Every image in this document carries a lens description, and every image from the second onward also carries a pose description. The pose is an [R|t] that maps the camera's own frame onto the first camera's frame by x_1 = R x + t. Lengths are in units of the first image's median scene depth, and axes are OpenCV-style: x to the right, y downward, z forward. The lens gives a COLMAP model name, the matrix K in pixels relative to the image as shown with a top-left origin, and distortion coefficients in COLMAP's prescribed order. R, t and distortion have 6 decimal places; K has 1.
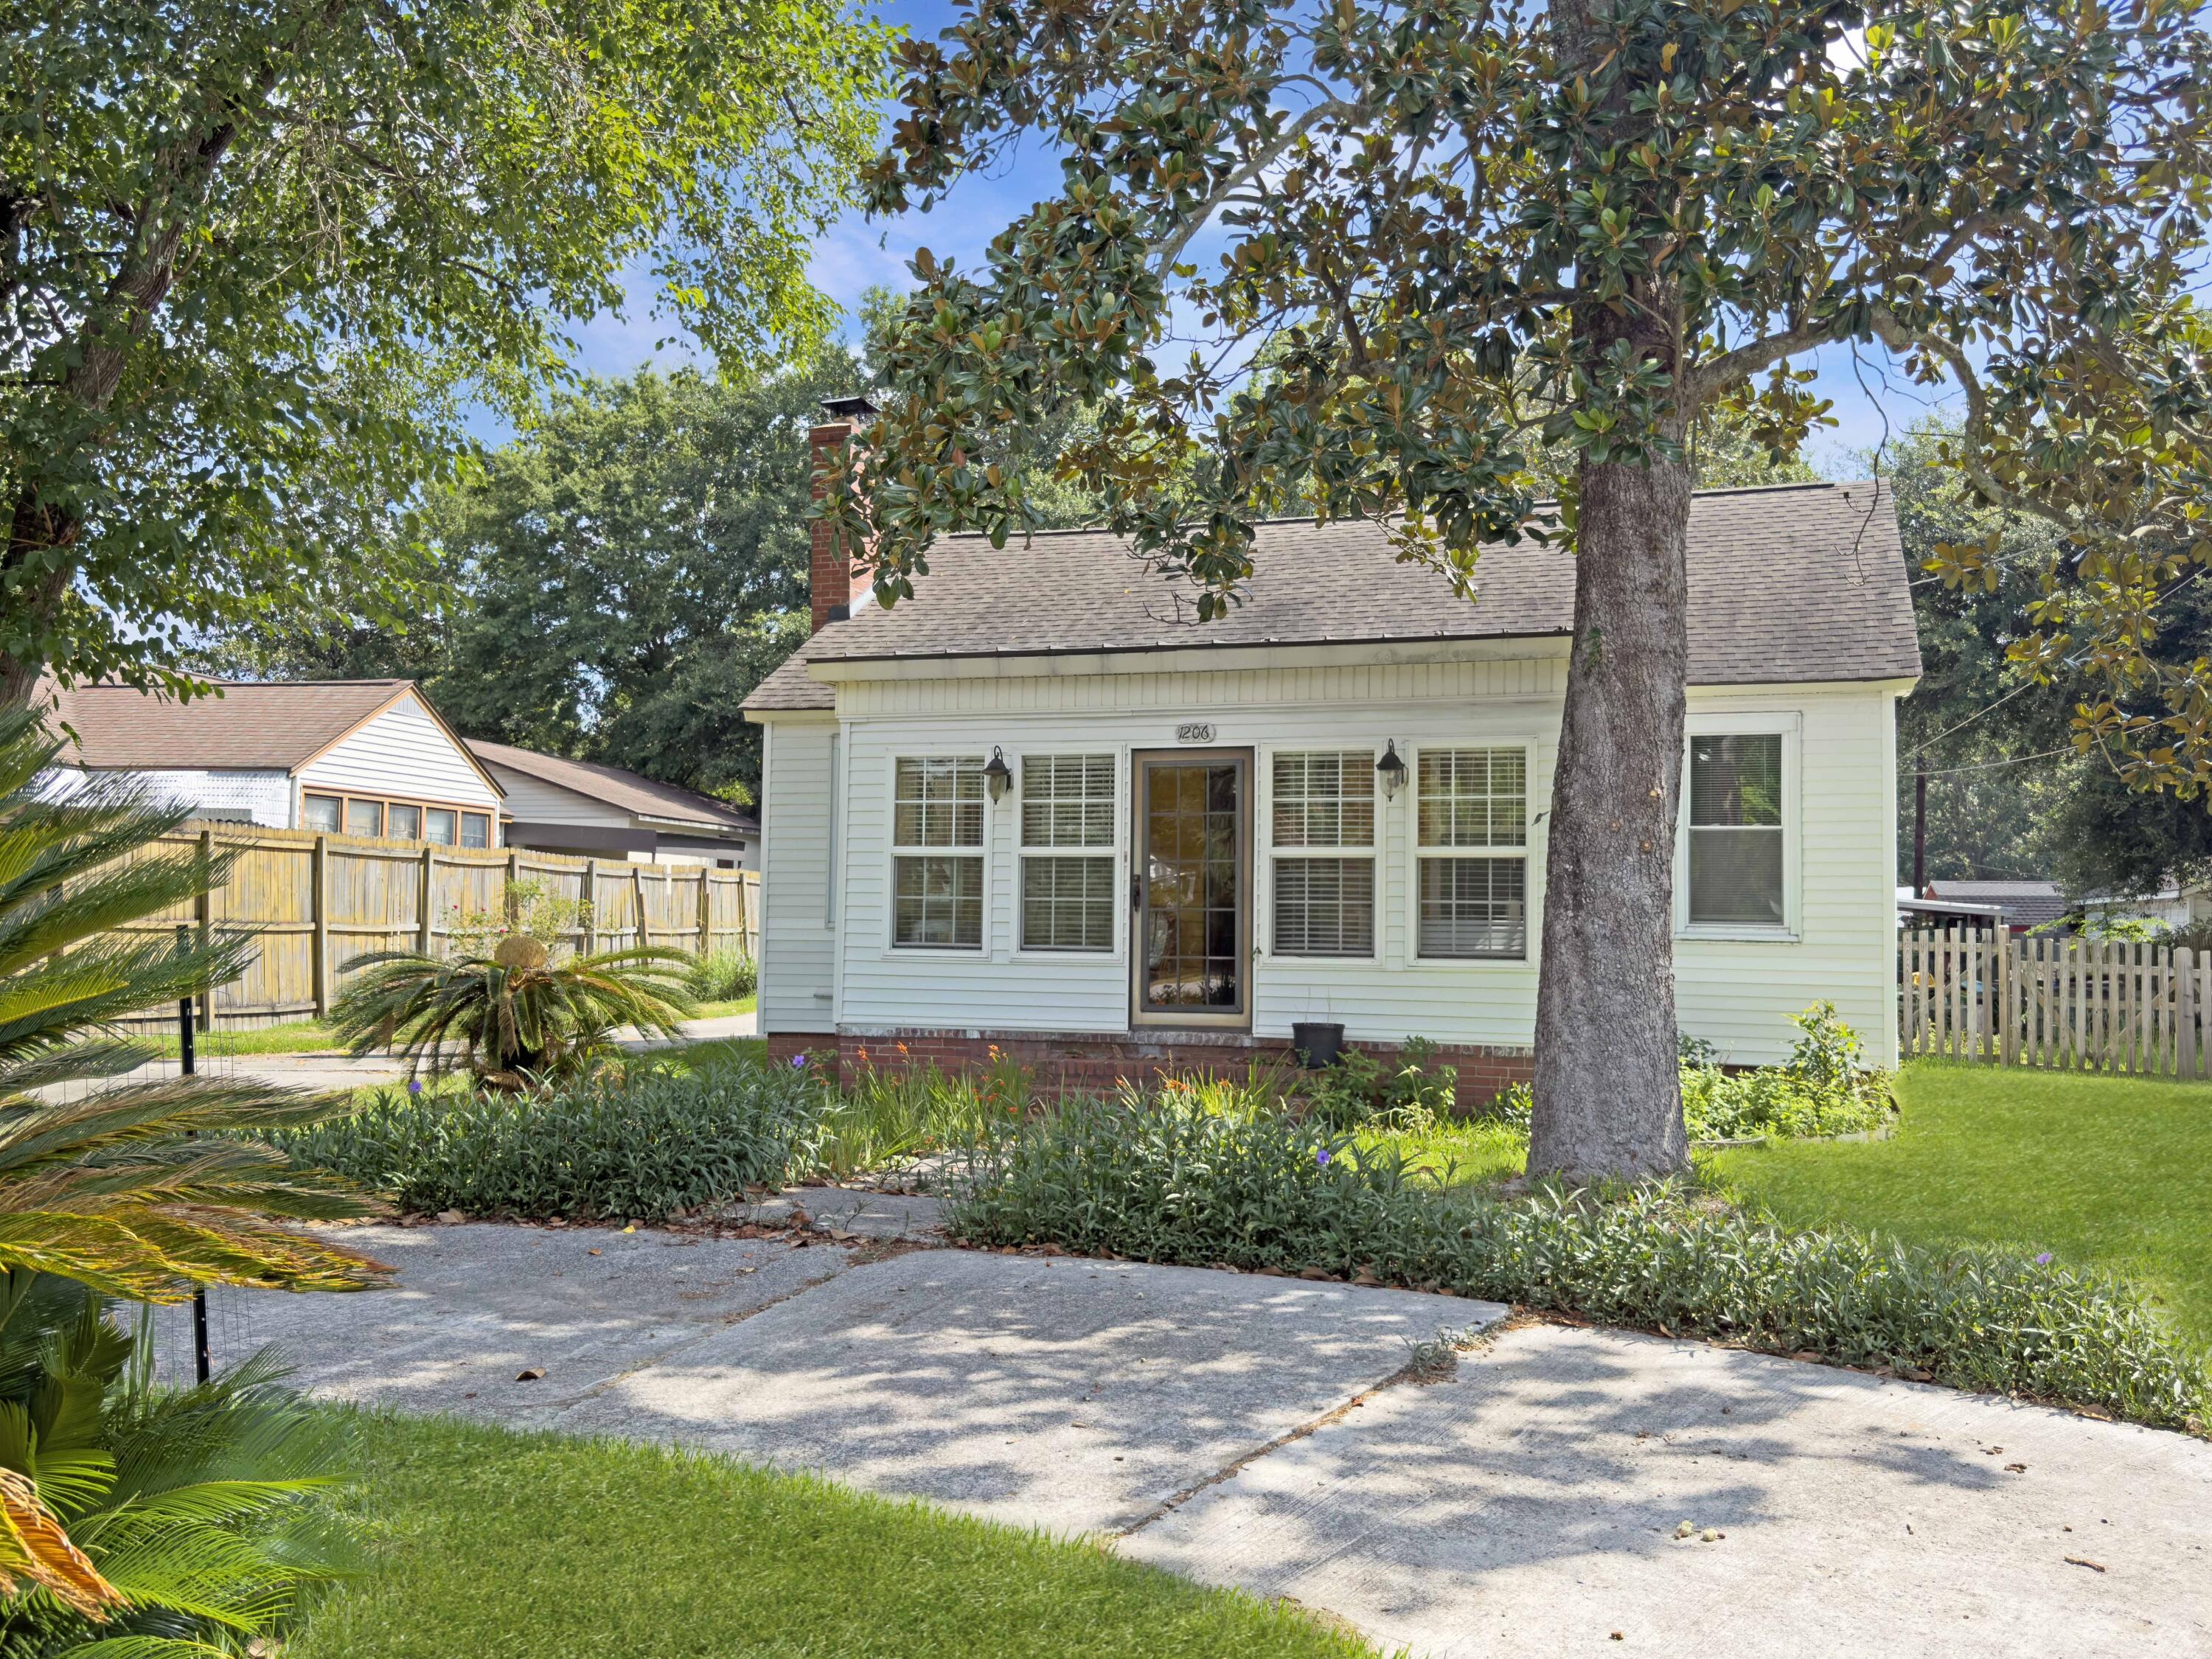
lens RADIAL K [[1999.9, 0, 1106.0], [0, 1999.9, 829.5], [0, 0, 1]] dist [0.002572, 0.000807]
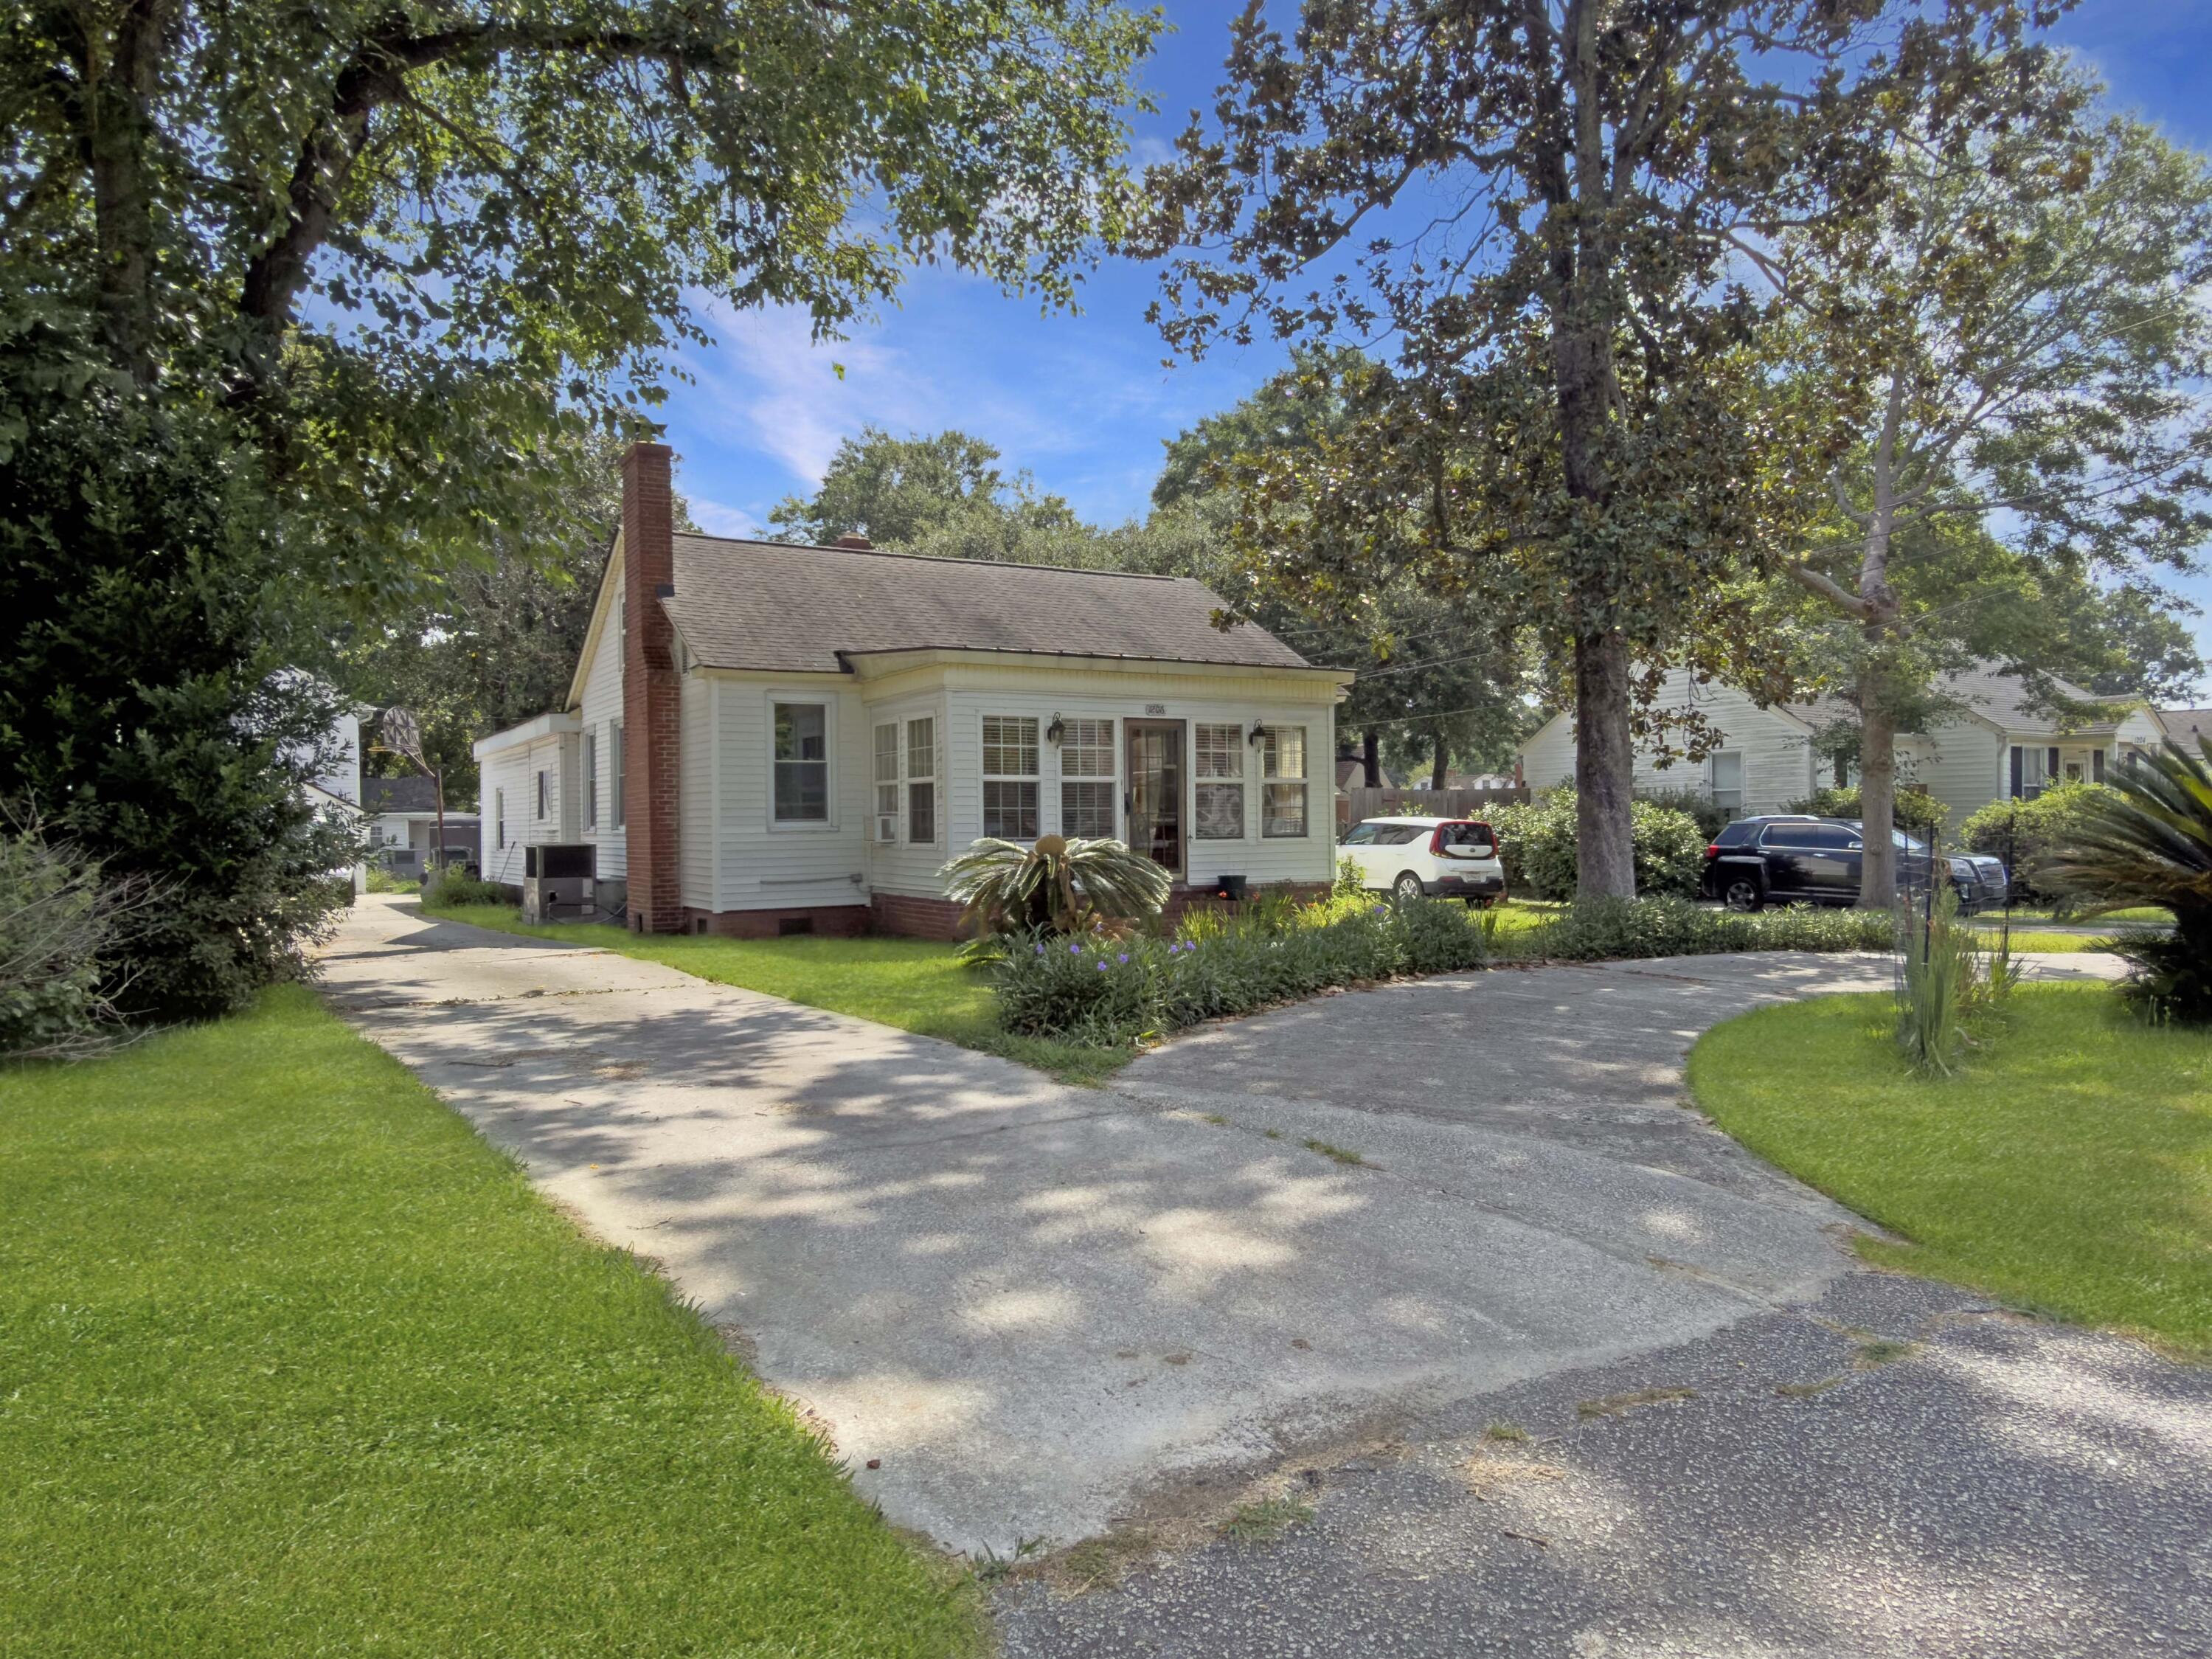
lens RADIAL K [[1473.0, 0, 1106.0], [0, 1473.0, 829.5], [0, 0, 1]] dist [0.000257, 0.000462]
pose [[0.654141, -0.021441, 0.756069, -0.927777], [-0.015560, 0.999005, 0.041793, 0.001734], [-0.756213, -0.039103, 0.653157, 0.205885]]
